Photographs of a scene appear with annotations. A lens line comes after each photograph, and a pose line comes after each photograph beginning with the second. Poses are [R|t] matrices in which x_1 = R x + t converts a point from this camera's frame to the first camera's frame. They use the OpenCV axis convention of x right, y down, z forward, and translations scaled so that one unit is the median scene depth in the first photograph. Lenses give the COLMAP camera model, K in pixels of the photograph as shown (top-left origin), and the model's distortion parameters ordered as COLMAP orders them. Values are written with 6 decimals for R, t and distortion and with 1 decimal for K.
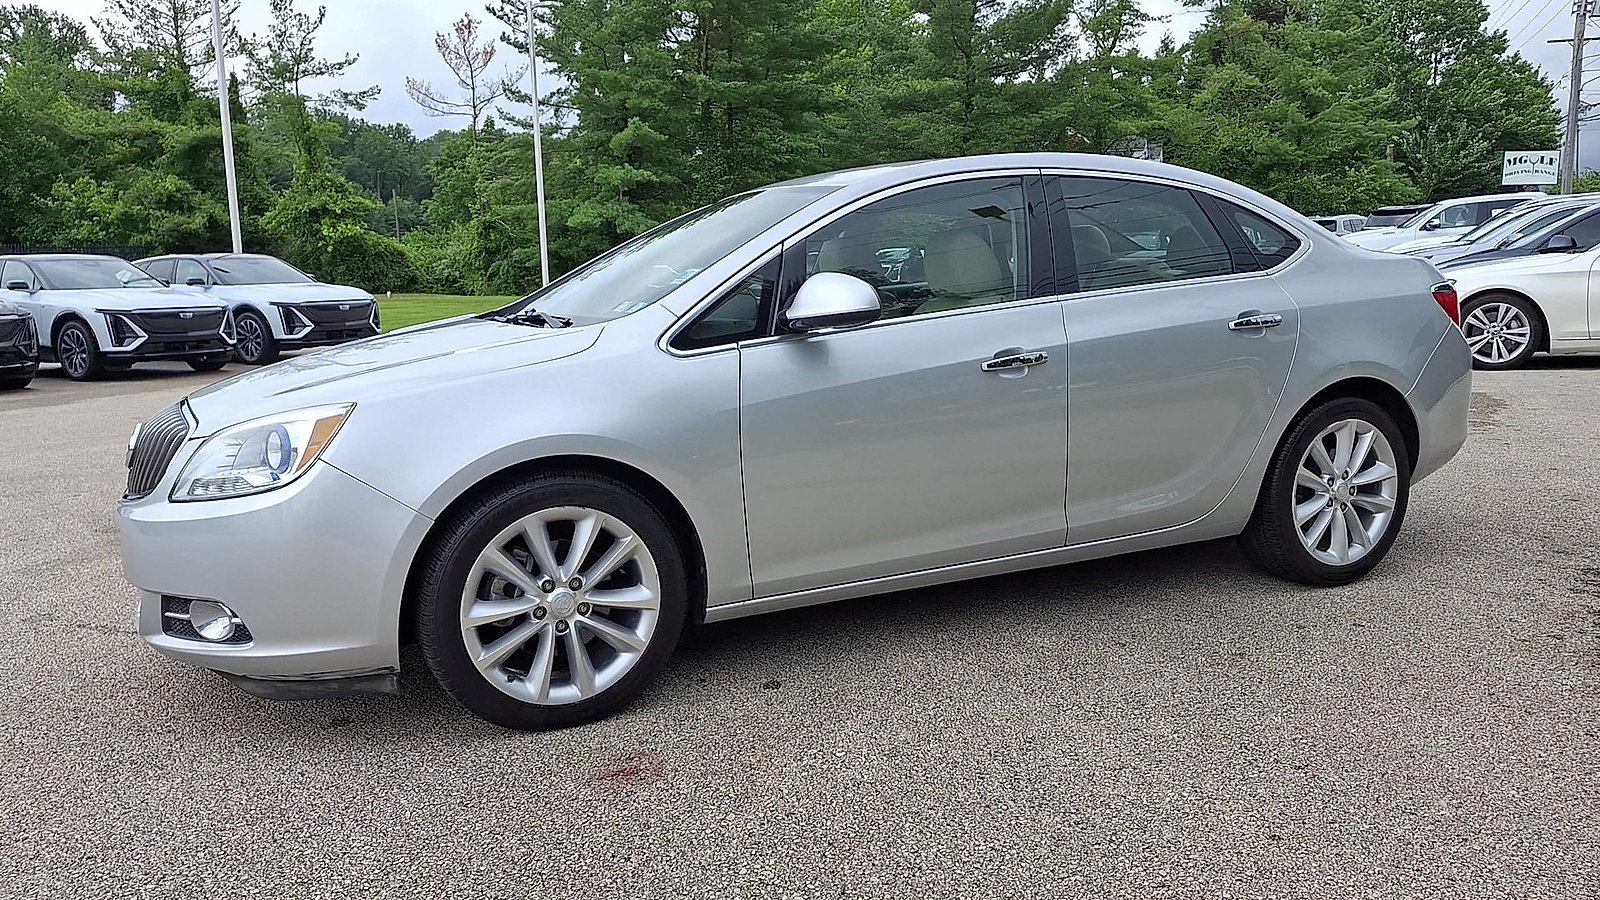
lens RADIAL K [[1260.4, 0, 800.0], [0, 1260.4, 450.0], [0, 0, 1]] dist [0.068597, -0.138349]
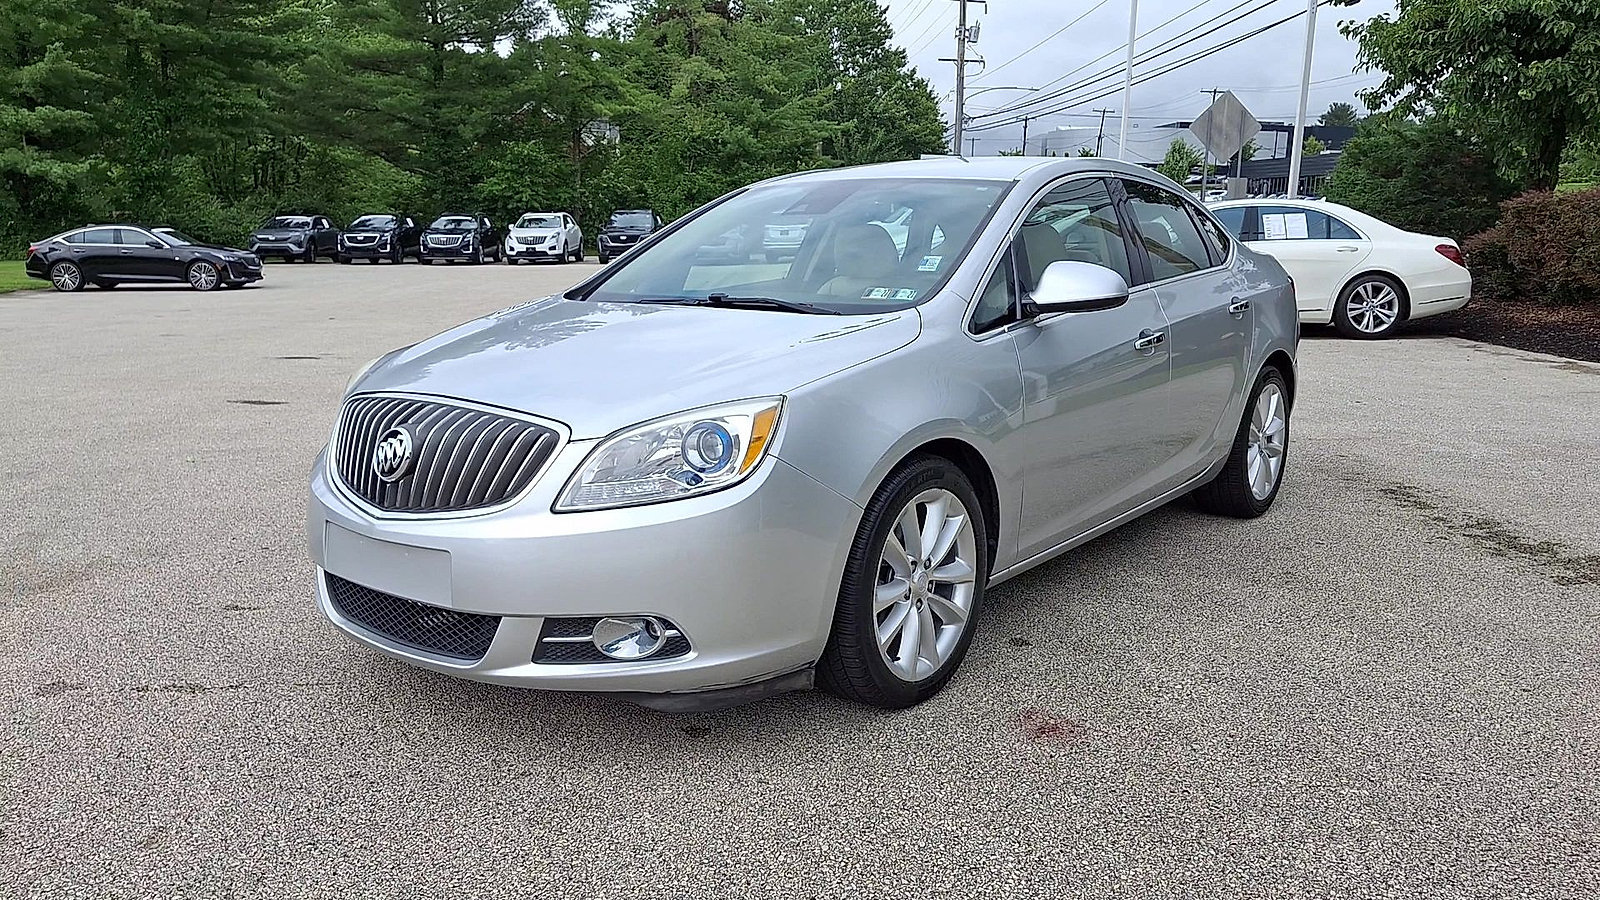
lens RADIAL K [[1260.4, 0, 800.0], [0, 1260.4, 450.0], [0, 0, 1]] dist [0.068597, -0.138349]
pose [[0.878134, -0.053539, 0.475409, -0.107307], [0.043779, 0.998542, 0.031589, -0.003274], [-0.476407, -0.006926, 0.879198, 0.019632]]
